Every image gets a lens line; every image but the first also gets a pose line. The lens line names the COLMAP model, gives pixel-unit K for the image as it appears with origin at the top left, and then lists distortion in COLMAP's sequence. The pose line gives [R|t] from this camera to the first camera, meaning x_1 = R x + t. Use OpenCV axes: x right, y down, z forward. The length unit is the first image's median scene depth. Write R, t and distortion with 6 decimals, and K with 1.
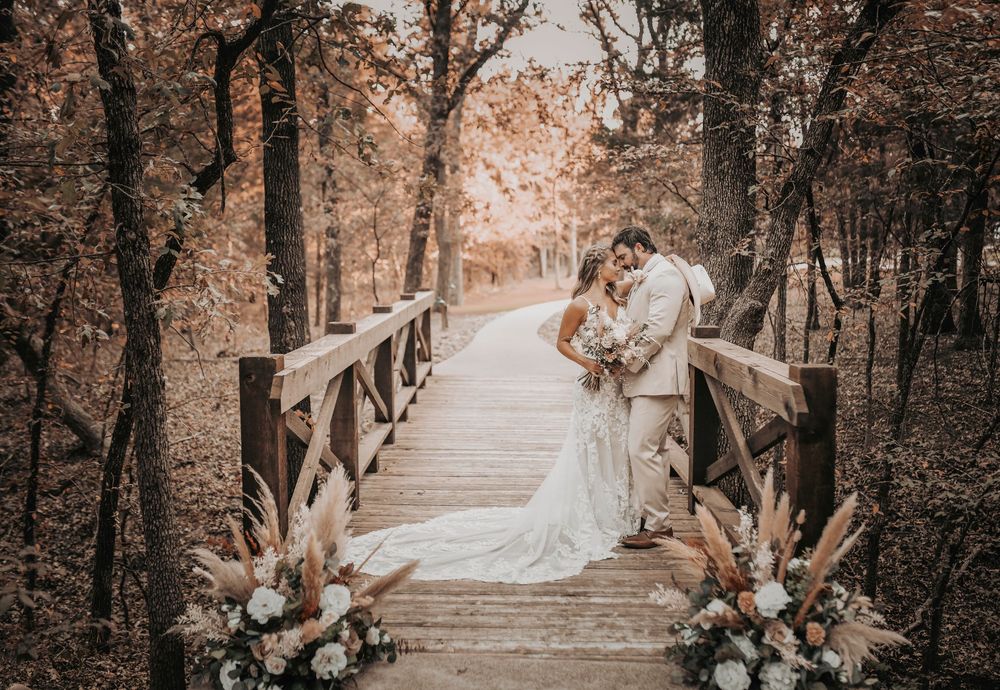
lens RADIAL K [[1030.2, 0, 507.8], [0, 1030.2, 353.5], [0, 0, 1]] dist [-0.034740, 0.000000]
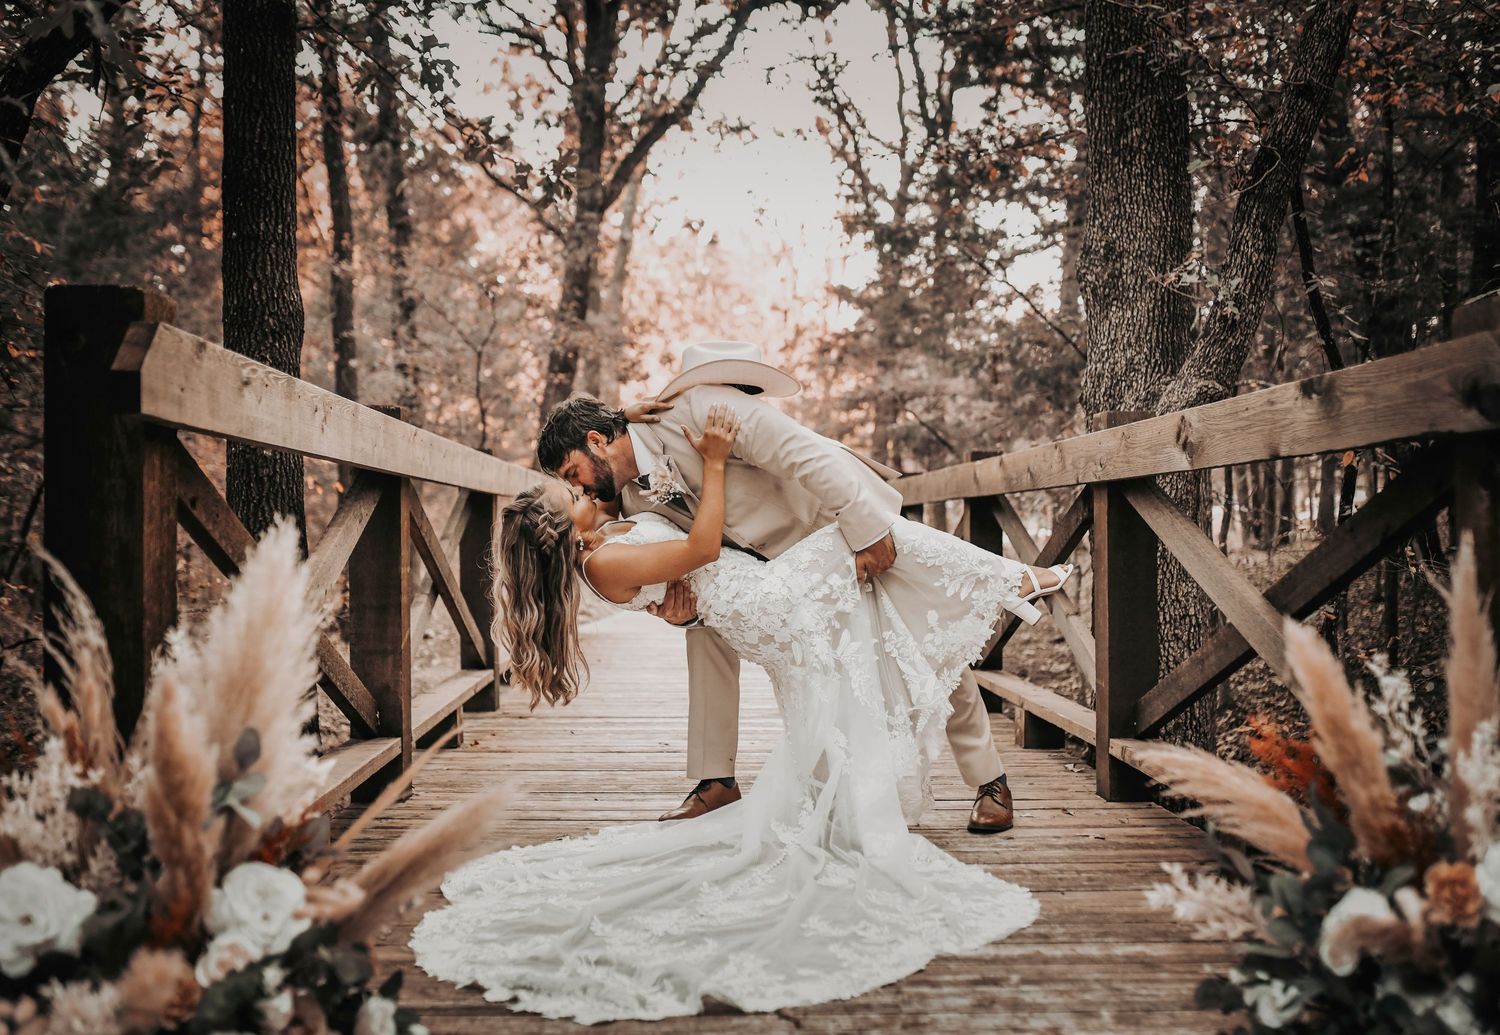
lens RADIAL K [[1545.3, 0, 771.7], [0, 1545.3, 506.2], [0, 0, 1]] dist [-0.034740, 0.000000]
pose [[0.998751, -0.004785, 0.049729, -0.014027], [0.010166, 0.994043, -0.108514, 0.099580], [-0.048913, 0.108884, 0.992850, 0.287205]]
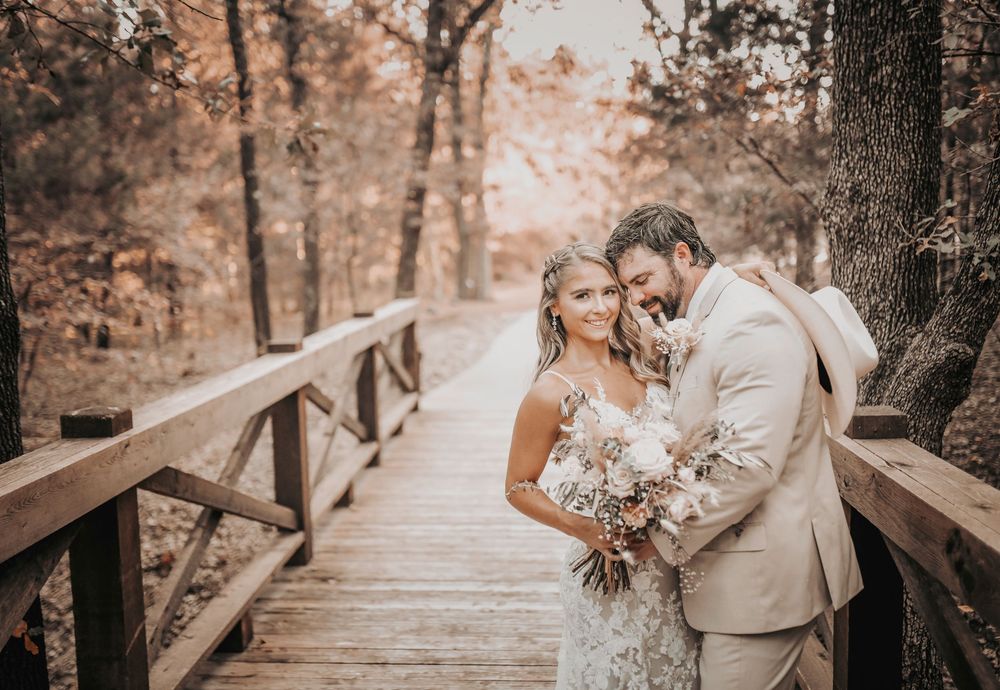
lens RADIAL K [[1030.2, 0, 503.9], [0, 1030.2, 350.5], [0, 0, 1]] dist [-0.034740, 0.000000]
pose [[0.998751, -0.015530, -0.047493, 0.052114], [0.015931, 0.999841, 0.008071, -0.060903], [0.047360, -0.008817, 0.998839, 0.552062]]
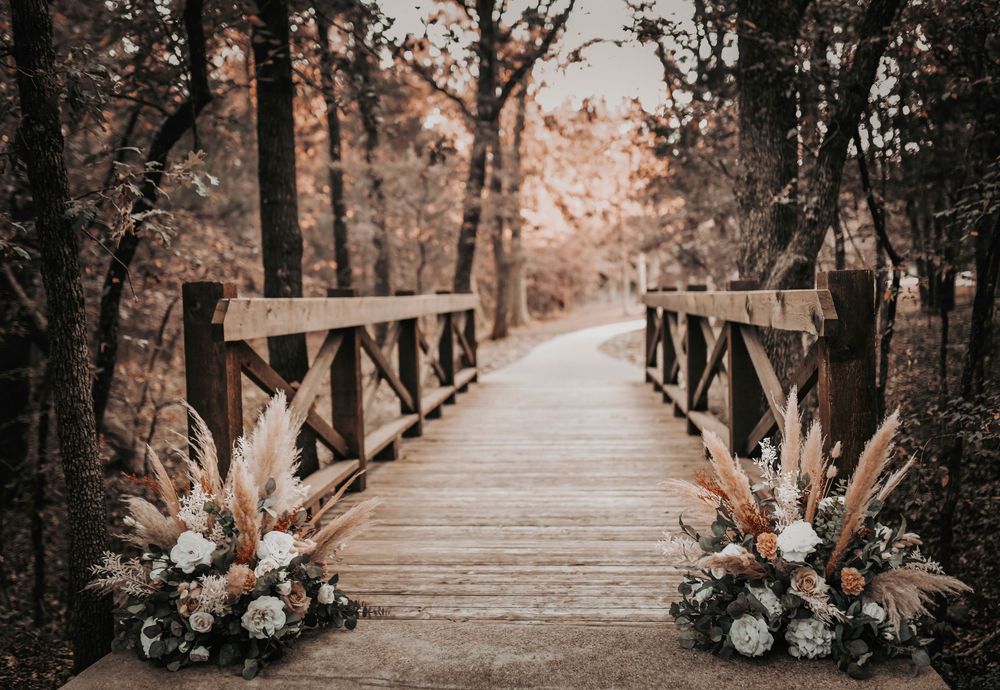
lens RADIAL K [[1030.2, 0, 505.3], [0, 1030.2, 346.4], [0, 0, 1]] dist [-0.034740, 0.000000]
pose [[0.996836, -0.025176, -0.075400, 0.053948], [0.021821, 0.998749, -0.045000, 0.069453], [0.076438, 0.043213, 0.996137, 0.095654]]
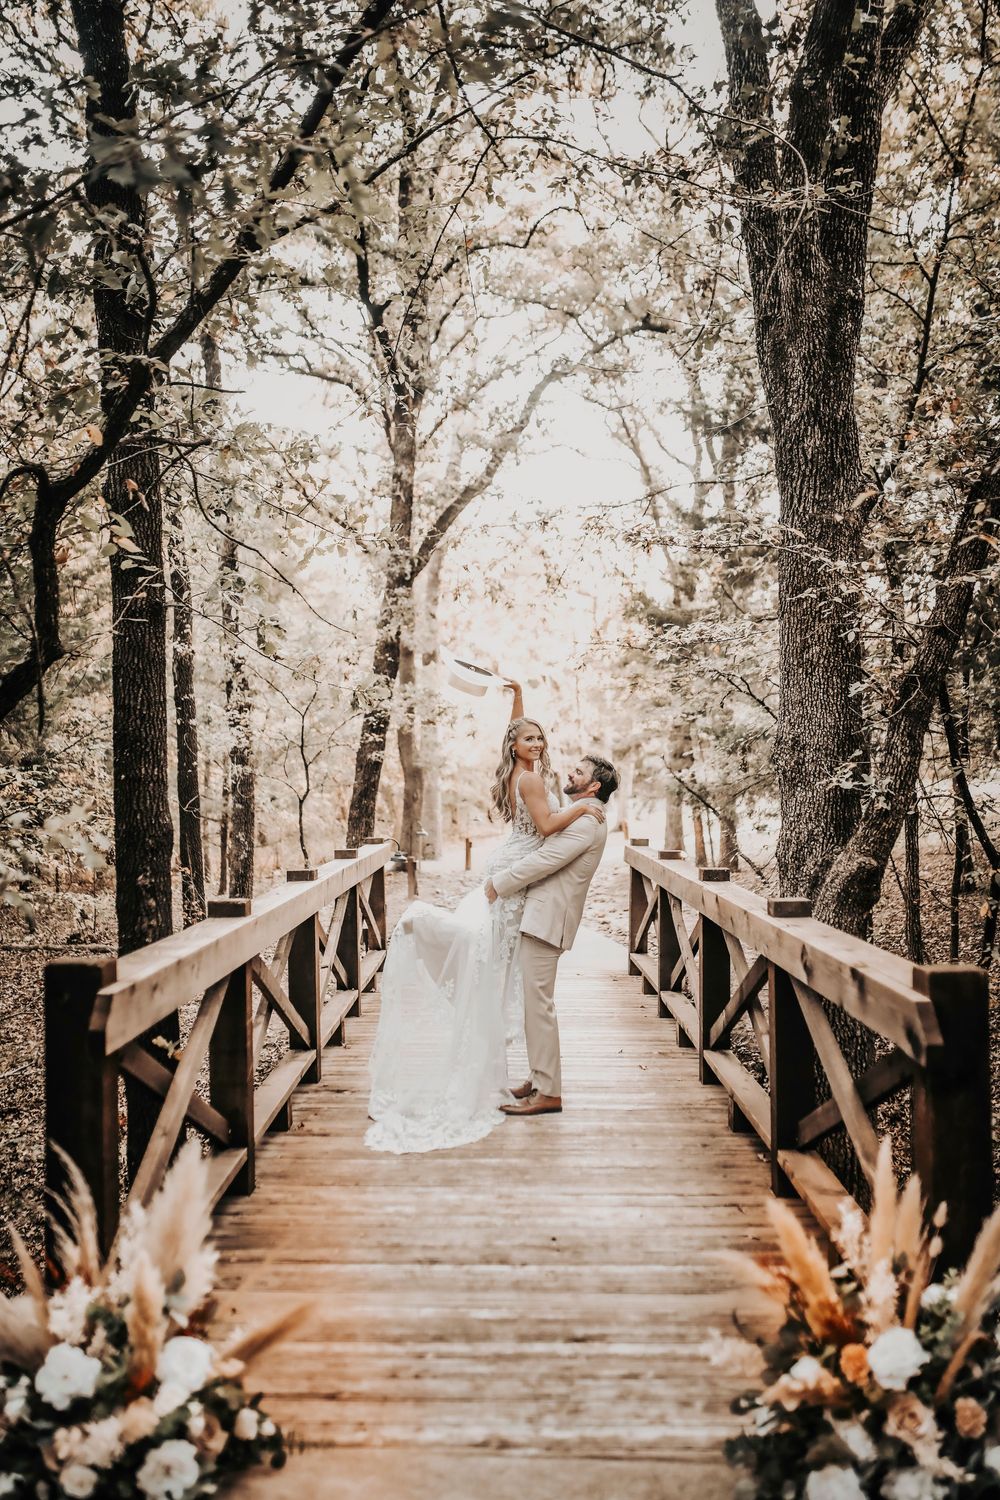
lens RADIAL K [[1525.6, 0, 504.6], [0, 1525.6, 742.6], [0, 0, 1]] dist [-0.031438, 0.000000]
pose [[0.999908, -0.011940, -0.006467, 0.020595], [0.011072, 0.992625, -0.120722, -0.010518], [0.007861, 0.120639, 0.992665, 0.035397]]
